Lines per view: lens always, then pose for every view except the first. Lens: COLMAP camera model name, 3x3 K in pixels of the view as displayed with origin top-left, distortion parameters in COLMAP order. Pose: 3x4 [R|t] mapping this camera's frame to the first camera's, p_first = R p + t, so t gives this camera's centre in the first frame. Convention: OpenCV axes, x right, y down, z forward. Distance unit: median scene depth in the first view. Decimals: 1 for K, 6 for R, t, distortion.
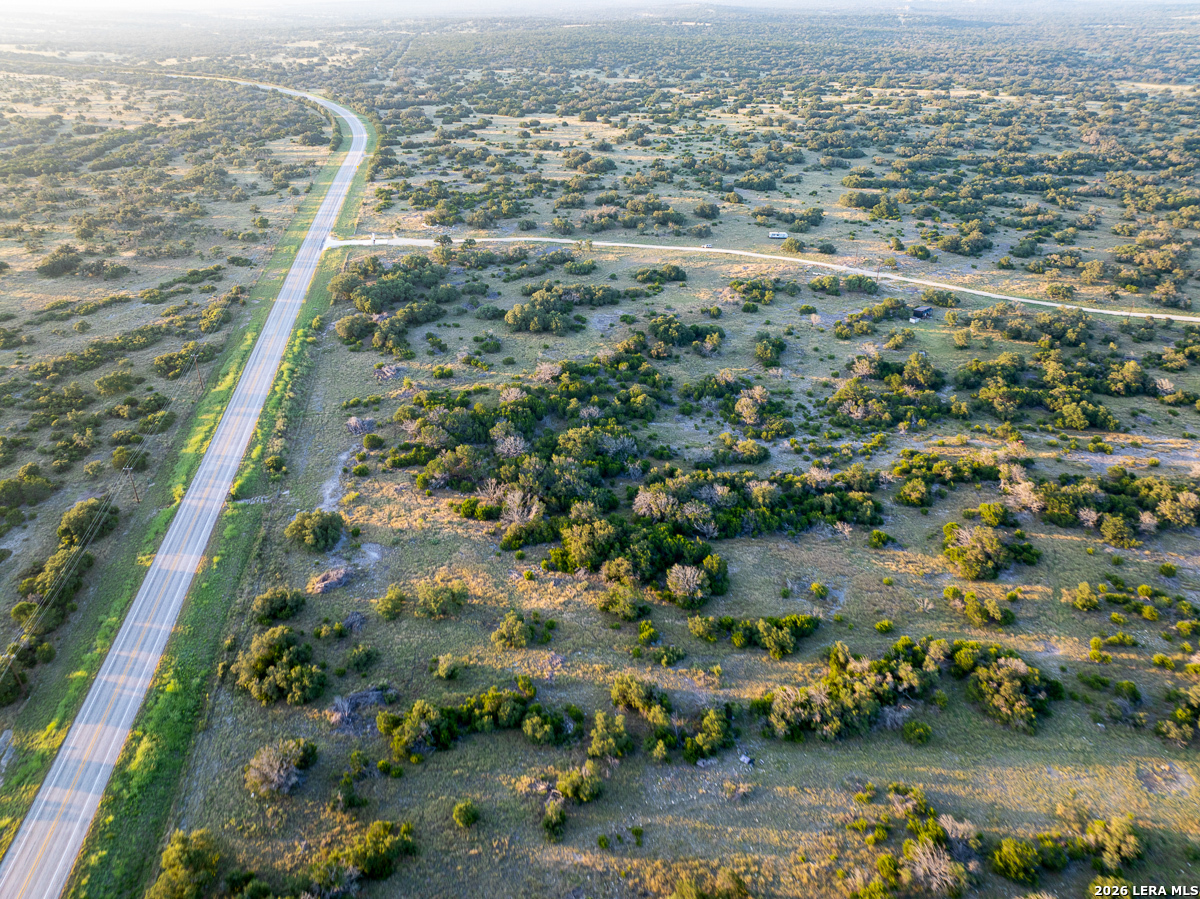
lens RADIAL K [[842.0, 0, 600.0], [0, 842.0, 449.5], [0, 0, 1]] dist [-0.037330, 0.006478]
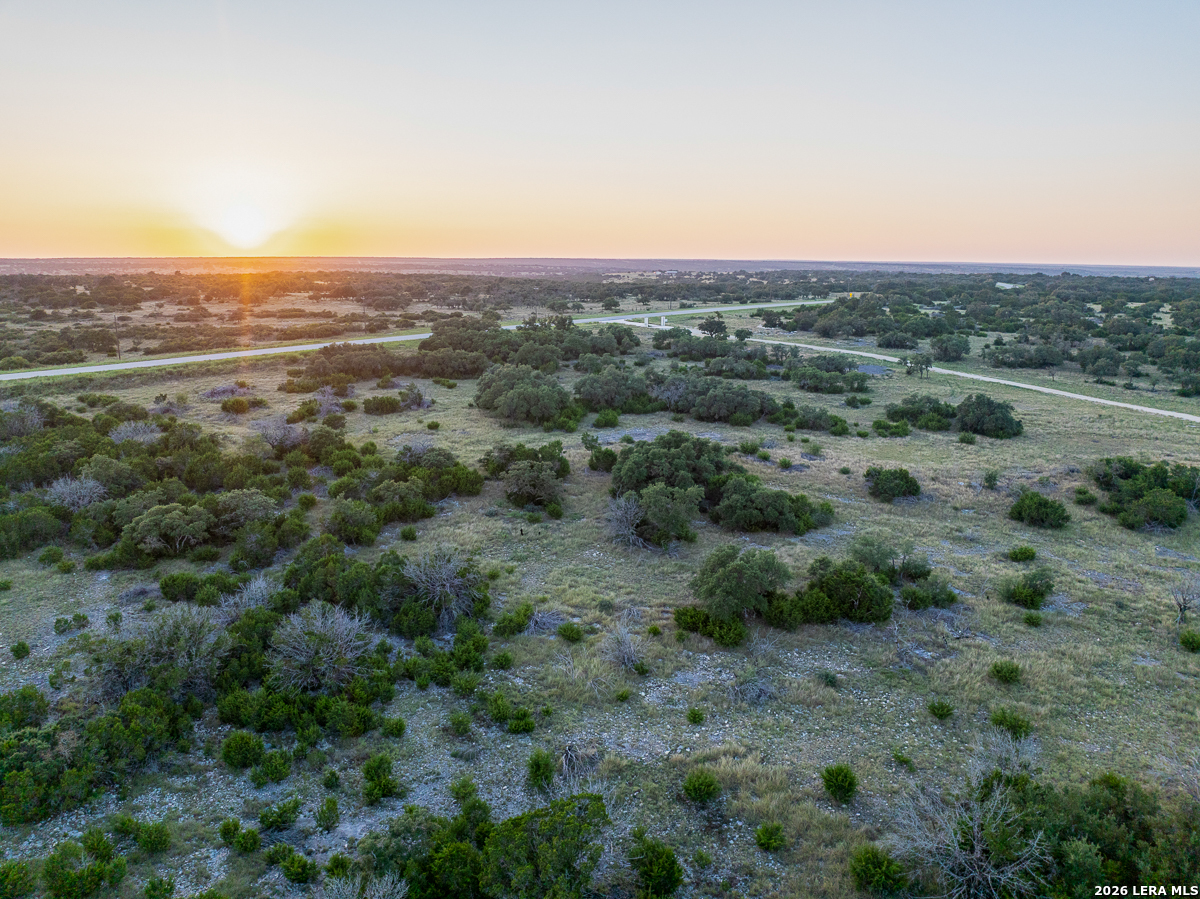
lens RADIAL K [[842.0, 0, 600.0], [0, 842.0, 449.5], [0, 0, 1]] dist [-0.037330, 0.006478]
pose [[0.546274, 0.184170, -0.817108, 0.503953], [-0.424831, 0.901661, -0.080791, -0.155303], [0.721875, 0.391267, 0.570795, 1.112066]]
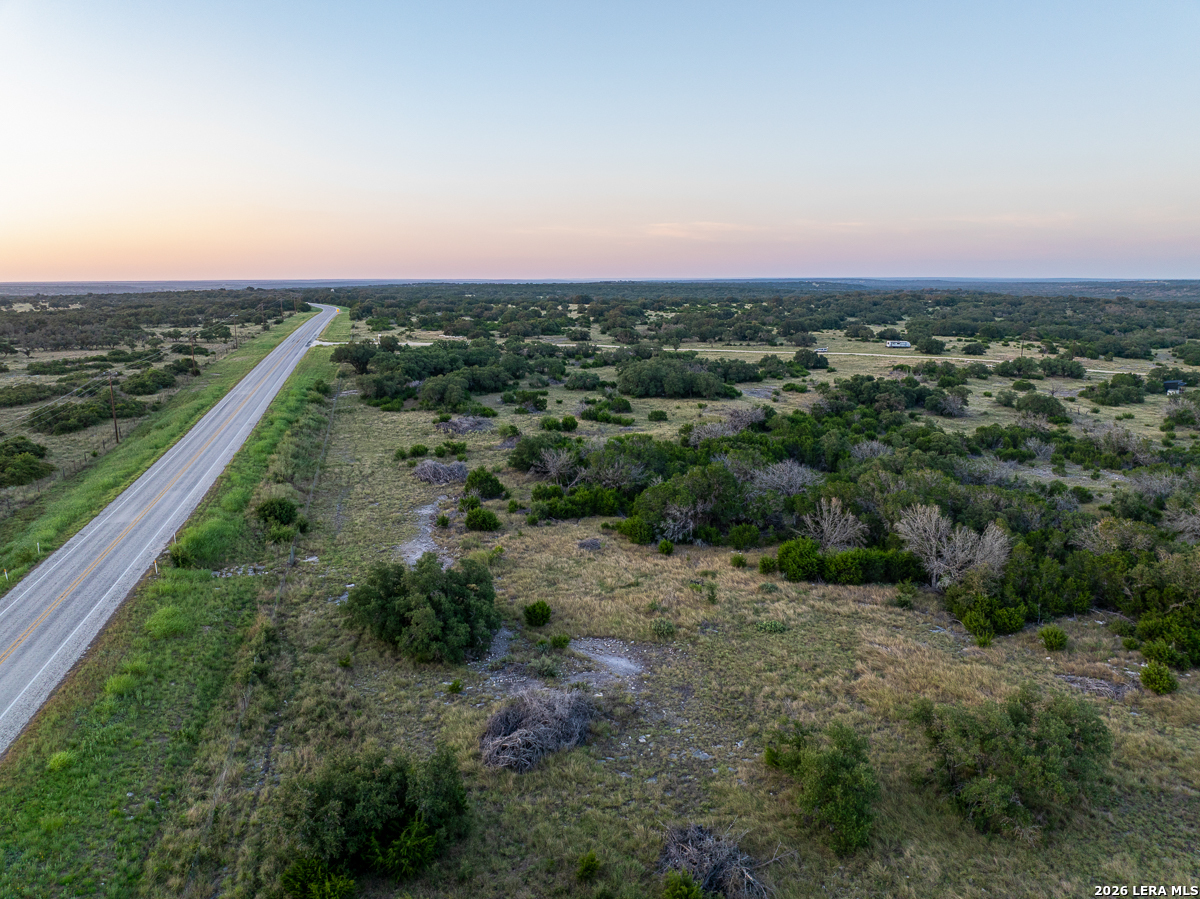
lens RADIAL K [[842.0, 0, 600.0], [0, 842.0, 449.5], [0, 0, 1]] dist [-0.037330, 0.006478]
pose [[0.995553, -0.016490, 0.092747, -0.272584], [0.044353, 0.950654, -0.307066, 0.130756], [-0.083107, 0.309814, 0.947158, 0.590952]]
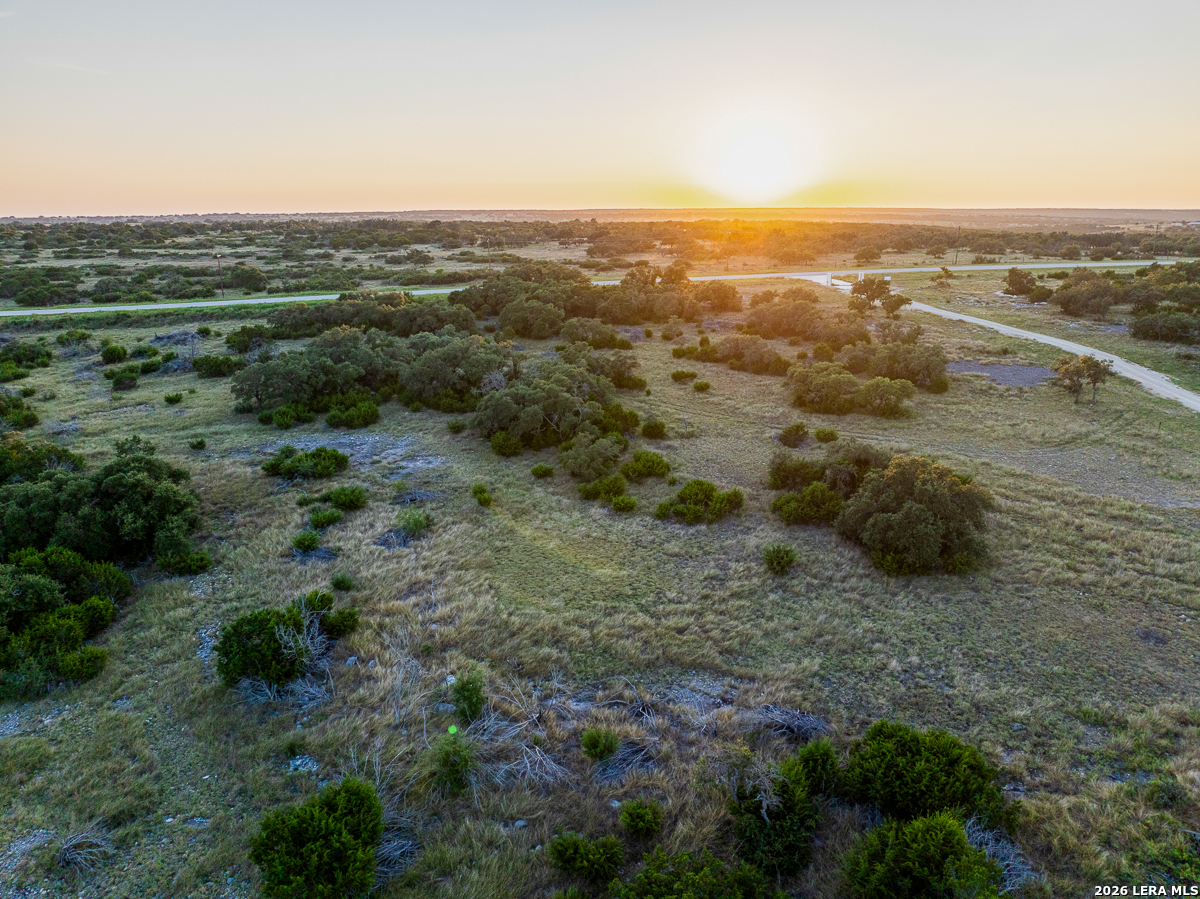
lens RADIAL K [[842.0, 0, 600.0], [0, 842.0, 449.5], [0, 0, 1]] dist [-0.037330, 0.006478]
pose [[0.003310, 0.269849, -0.962897, 0.402127], [-0.498059, 0.835417, 0.232411, -0.376614], [0.867137, 0.478810, 0.137166, 1.526628]]
